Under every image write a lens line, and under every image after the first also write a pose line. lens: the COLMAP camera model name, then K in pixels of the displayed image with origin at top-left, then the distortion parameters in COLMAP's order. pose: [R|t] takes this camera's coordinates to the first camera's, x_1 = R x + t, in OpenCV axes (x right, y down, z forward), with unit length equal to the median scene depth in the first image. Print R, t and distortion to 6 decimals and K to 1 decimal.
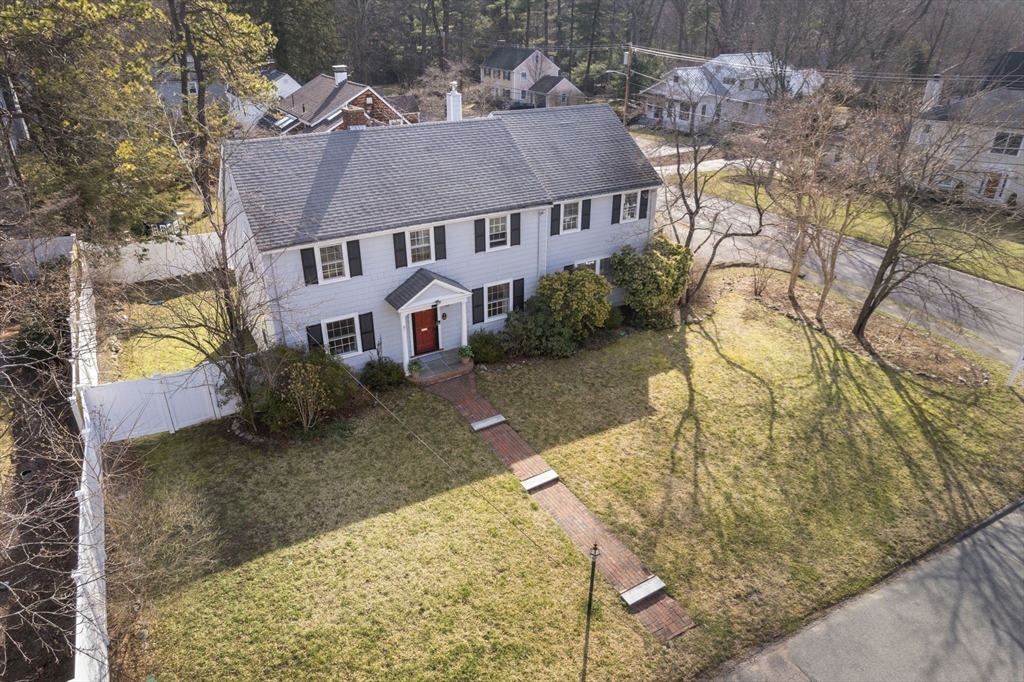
lens RADIAL K [[665.2, 0, 512.0], [0, 665.2, 341.0], [0, 0, 1]] dist [-0.067054, 0.054605]
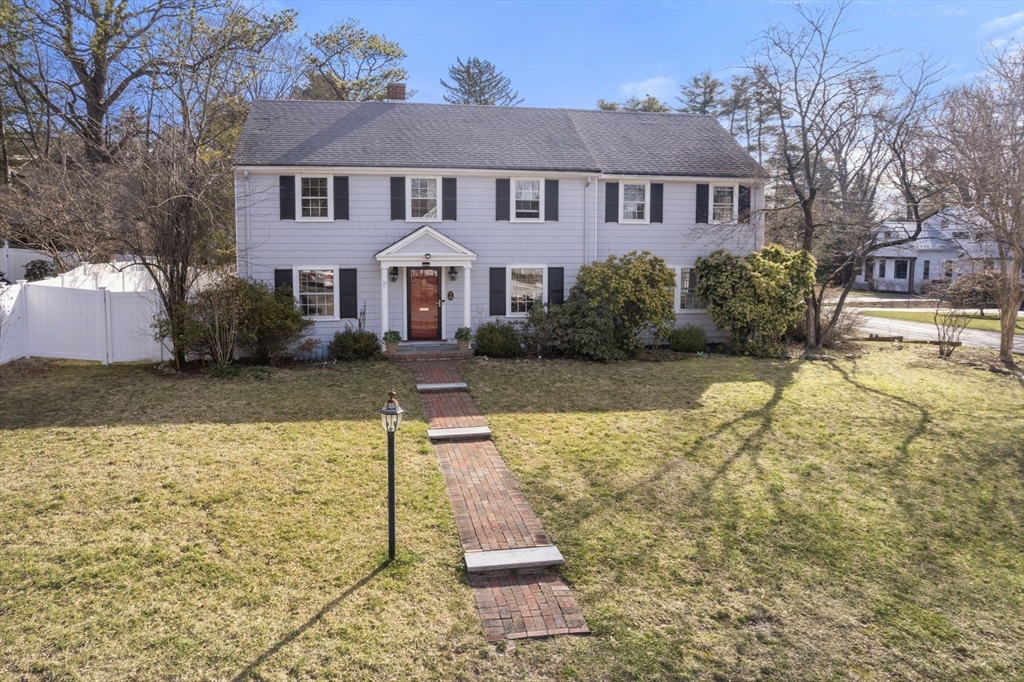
lens RADIAL K [[665.2, 0, 512.0], [0, 665.2, 341.0], [0, 0, 1]] dist [-0.067054, 0.054605]
pose [[0.931222, 0.029689, -0.363240, 0.275078], [-0.163926, 0.924287, -0.344705, 0.294018], [0.325504, 0.380541, 0.865584, 0.375183]]
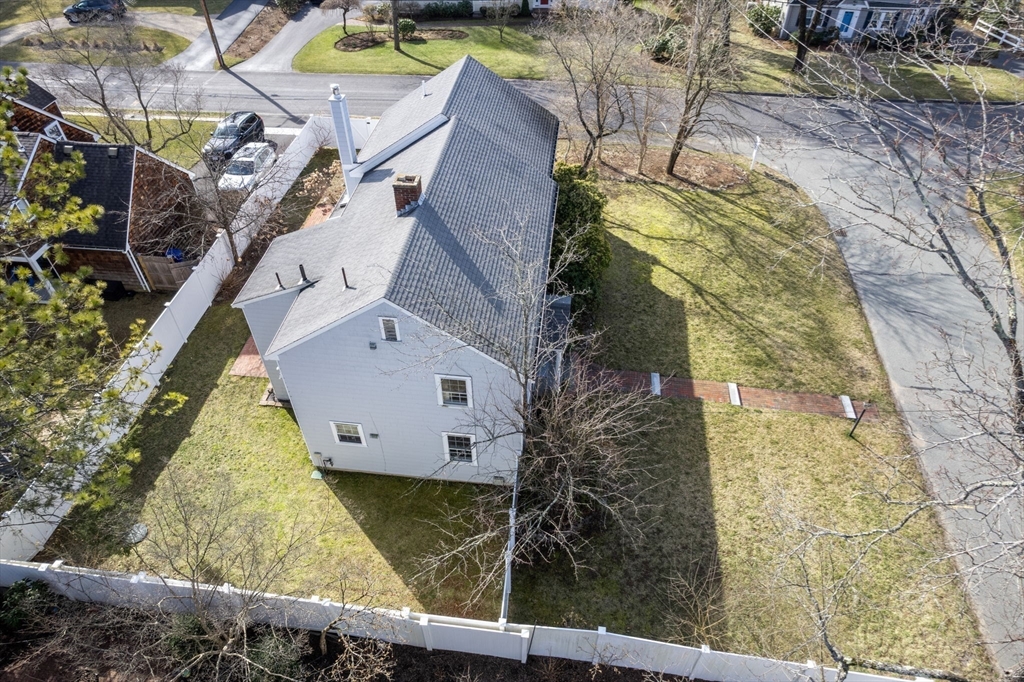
lens RADIAL K [[665.2, 0, 512.0], [0, 665.2, 341.0], [0, 0, 1]] dist [-0.067054, 0.054605]
pose [[0.588673, -0.552883, 0.589733, -0.798824], [0.368657, 0.832865, 0.412829, -0.498172], [-0.719414, -0.025612, 0.694109, 0.358821]]
